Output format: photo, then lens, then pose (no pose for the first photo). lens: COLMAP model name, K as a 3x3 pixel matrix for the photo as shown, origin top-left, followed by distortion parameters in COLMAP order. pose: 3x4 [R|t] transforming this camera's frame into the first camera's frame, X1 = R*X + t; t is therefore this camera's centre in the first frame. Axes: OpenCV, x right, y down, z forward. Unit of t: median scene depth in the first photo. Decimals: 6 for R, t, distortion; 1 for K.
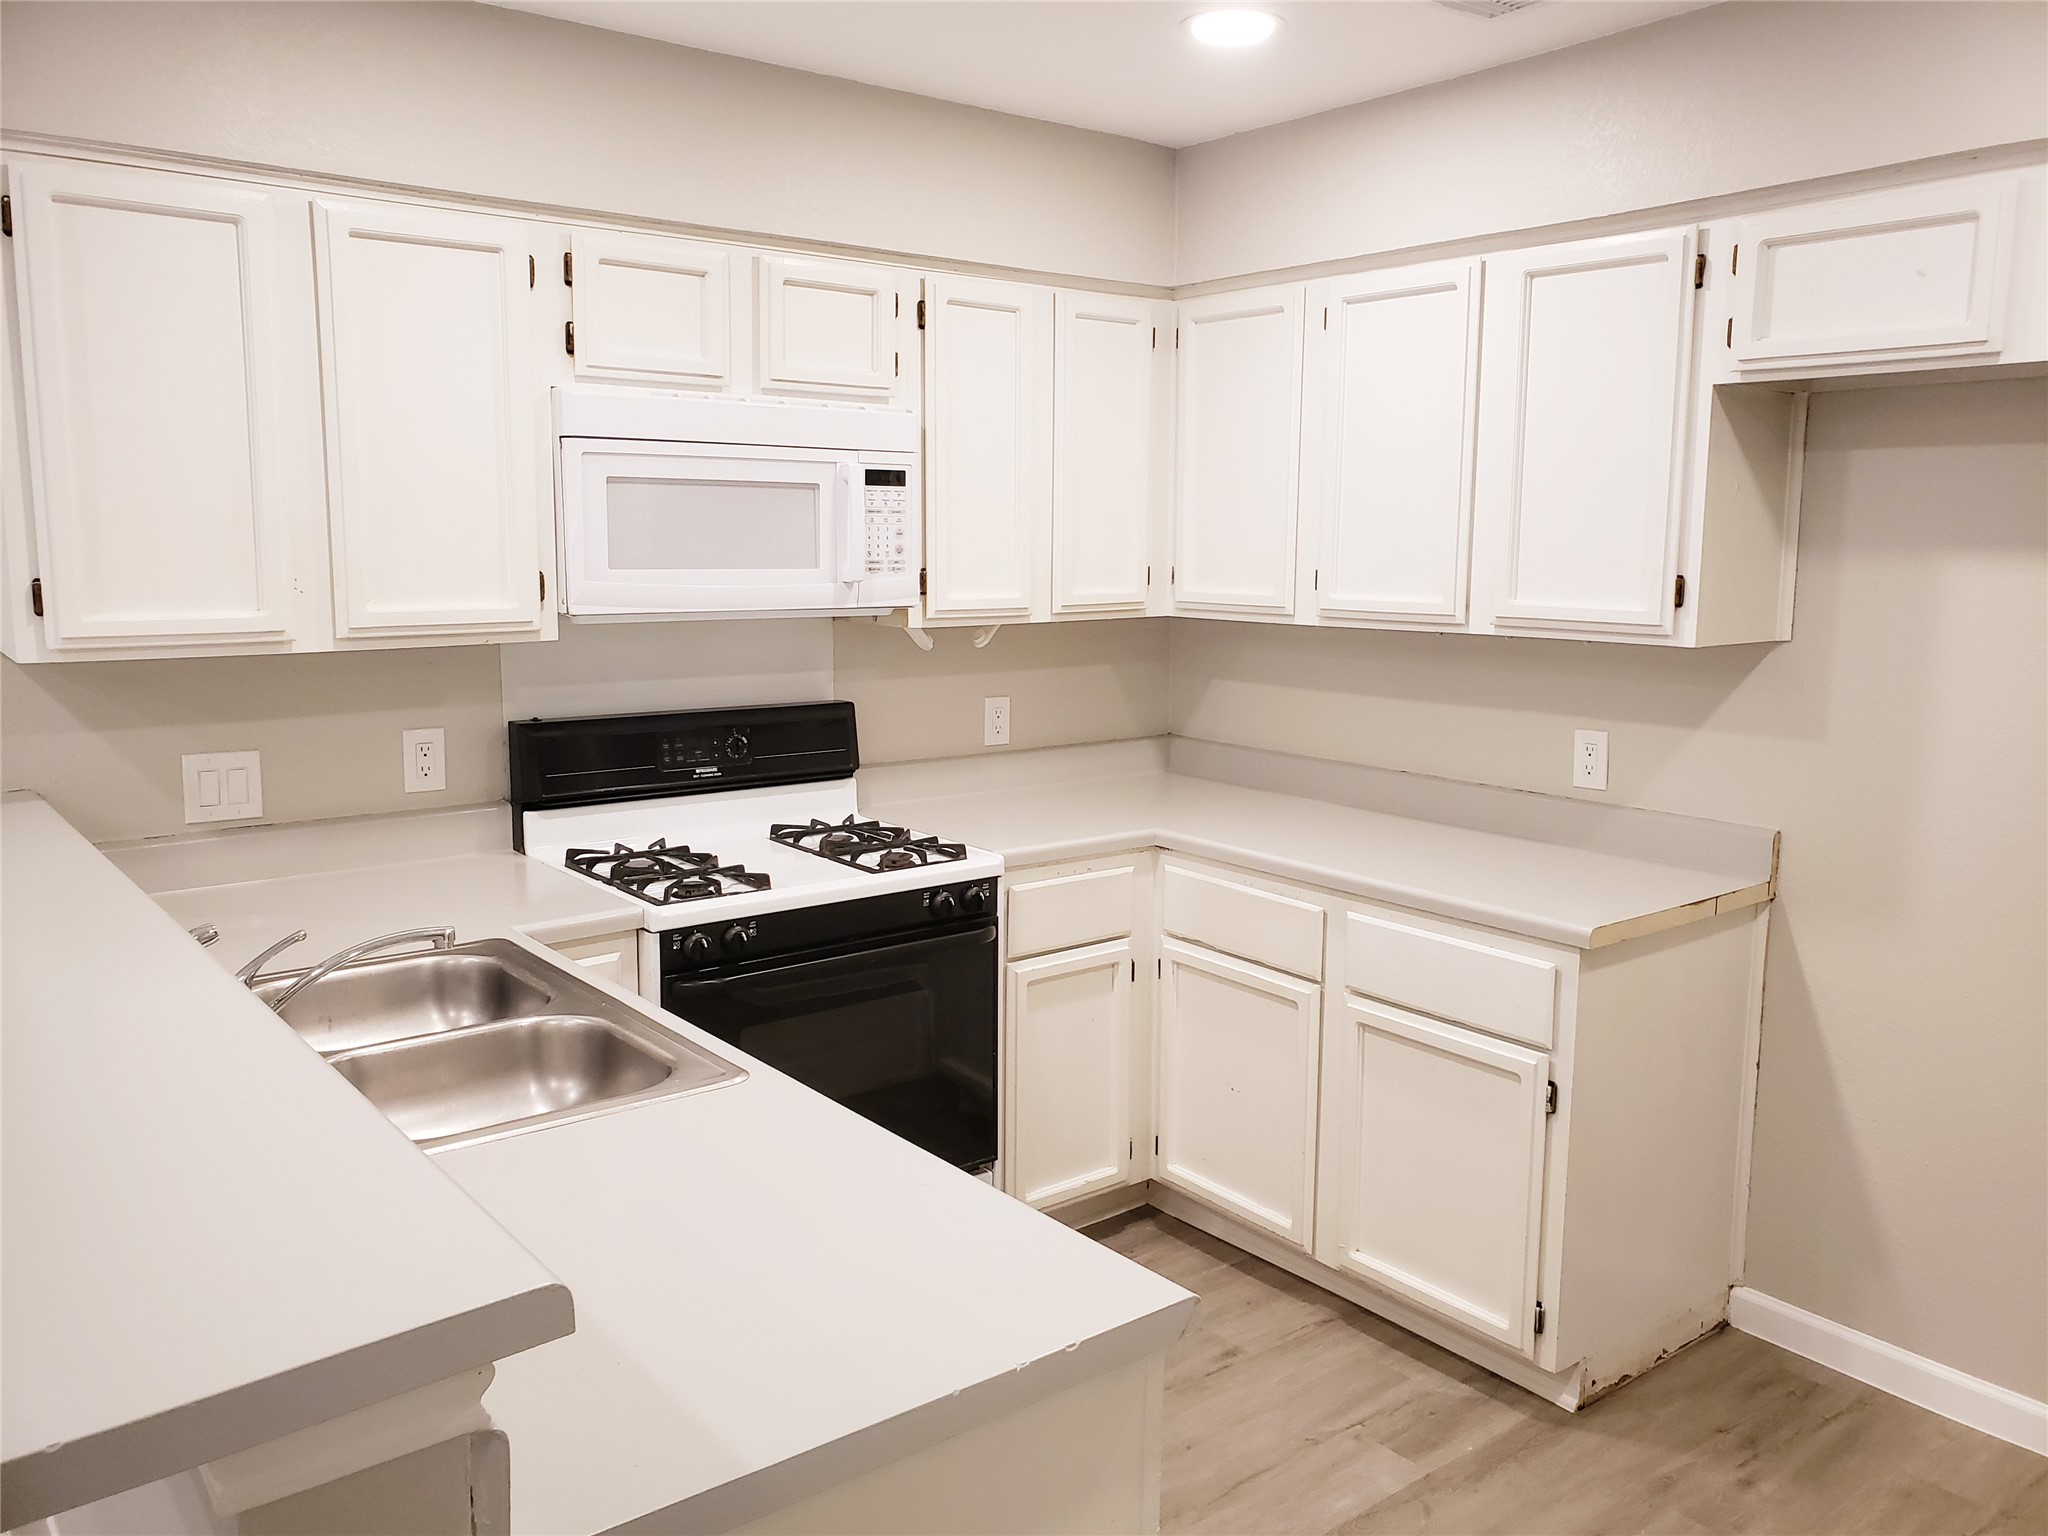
lens RADIAL K [[1565.9, 0, 1021.9], [0, 1565.9, 748.1], [0, 0, 1]] dist [0.017478, 0.000887]
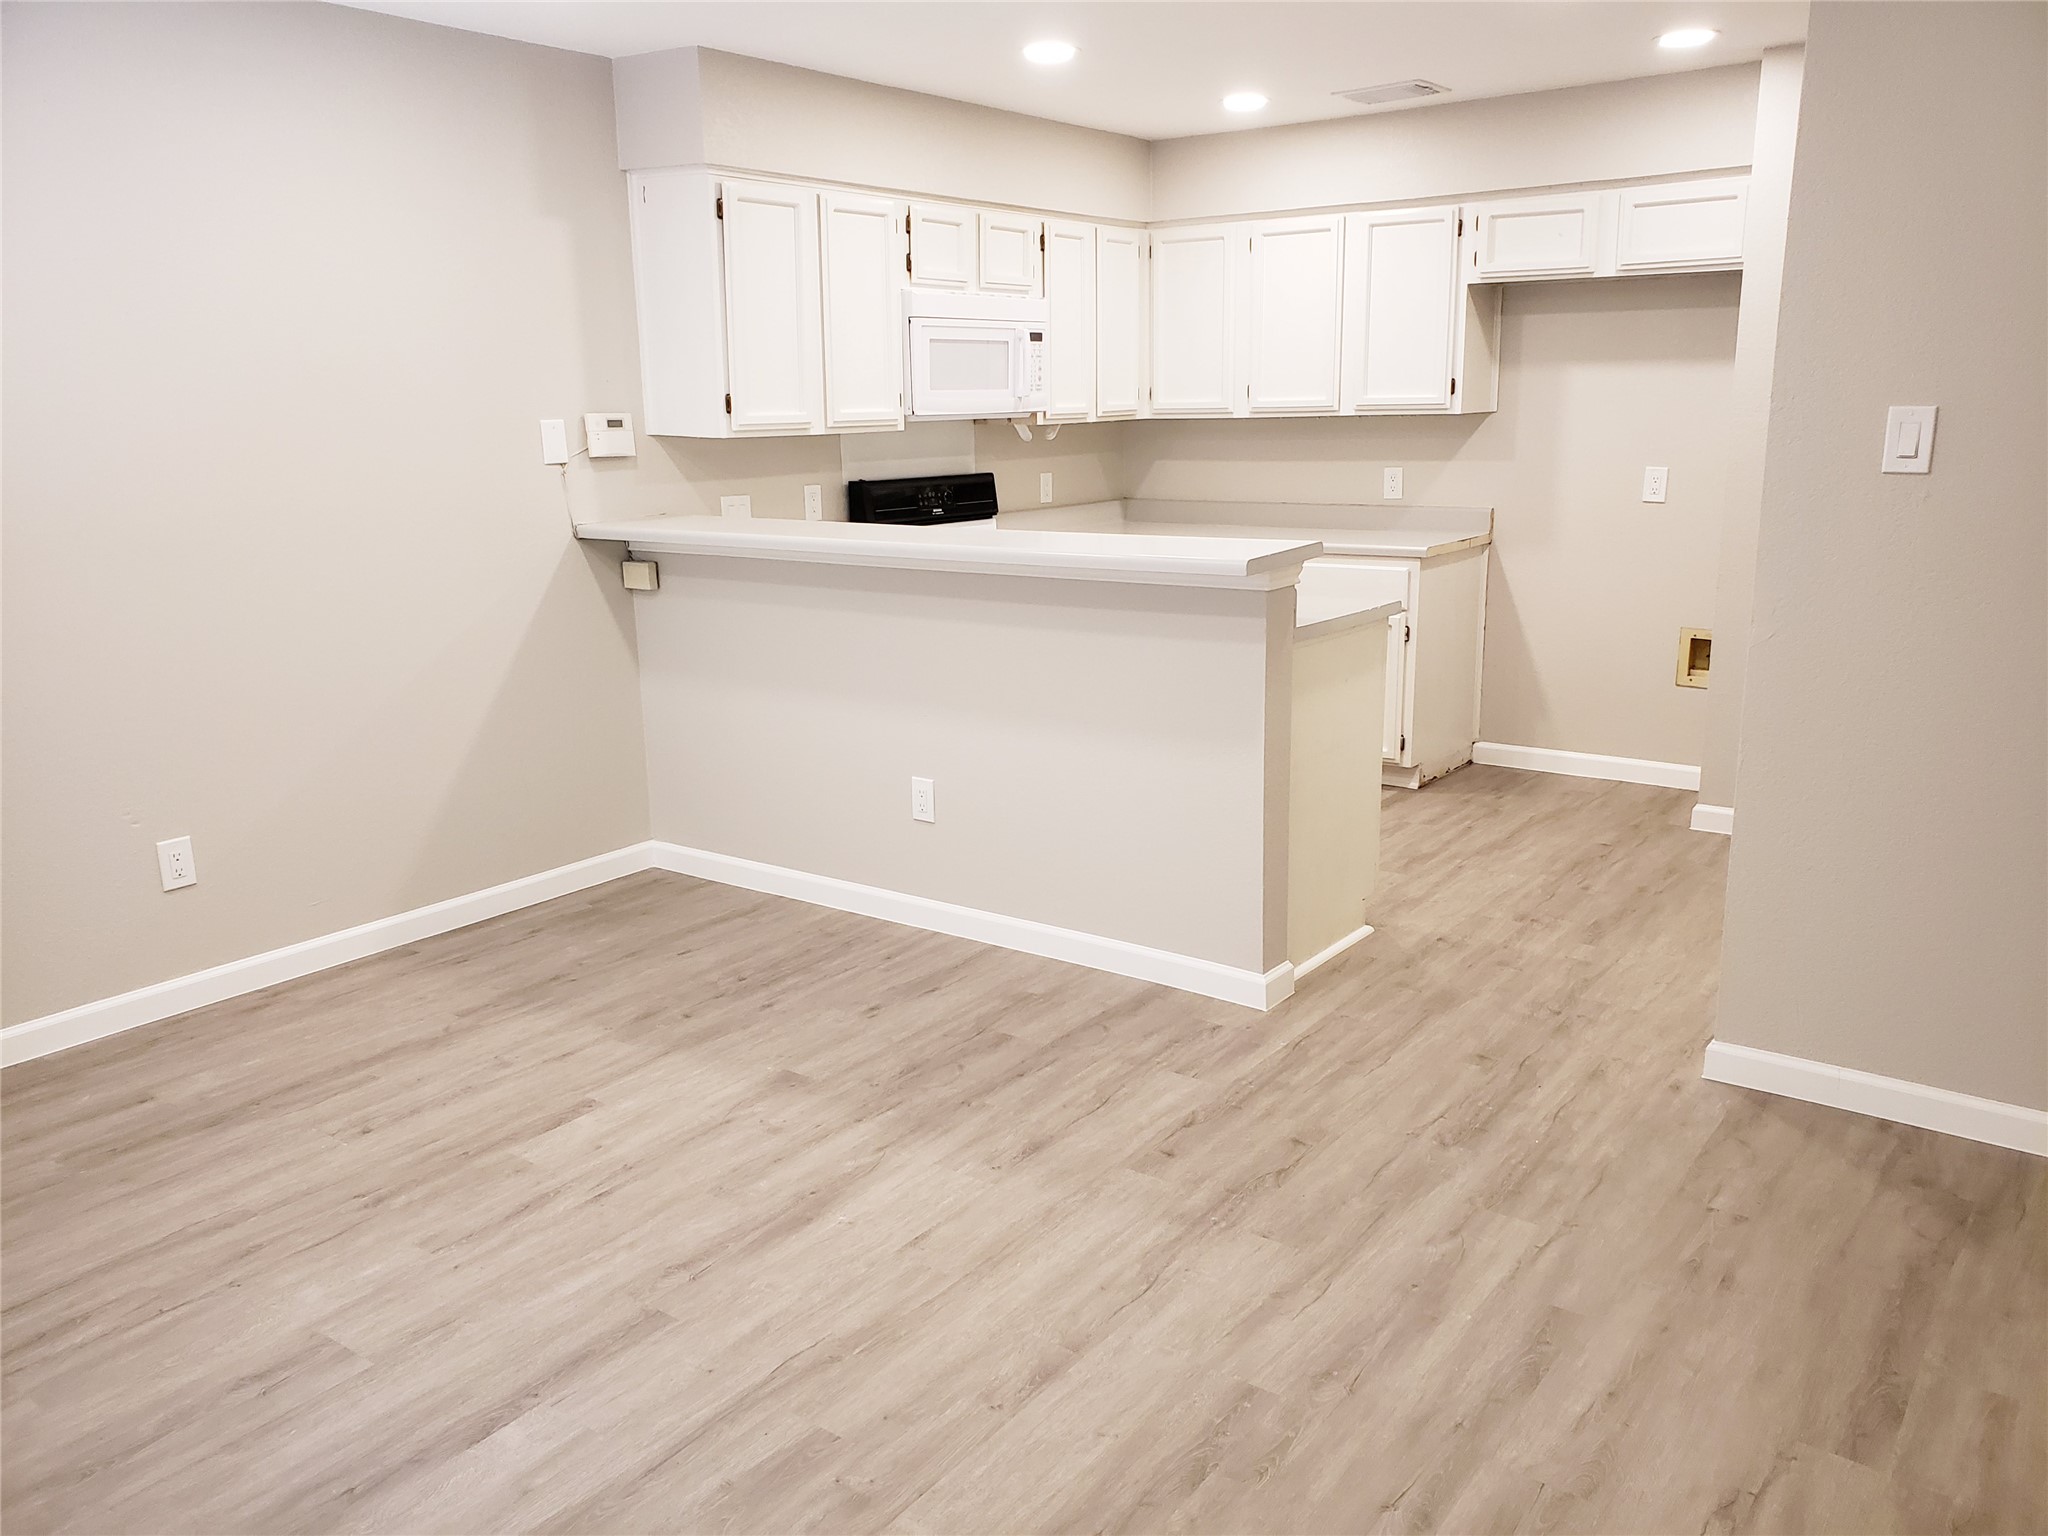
lens RADIAL K [[1585.6, 0, 1024.0], [0, 1585.6, 768.0], [0, 0, 1]] dist [0.031291, -0.005431]
pose [[0.963799, -0.084179, 0.252992, -0.635417], [0.061206, 0.993366, 0.097353, 0.146681], [-0.259509, -0.078344, 0.962558, -0.828102]]
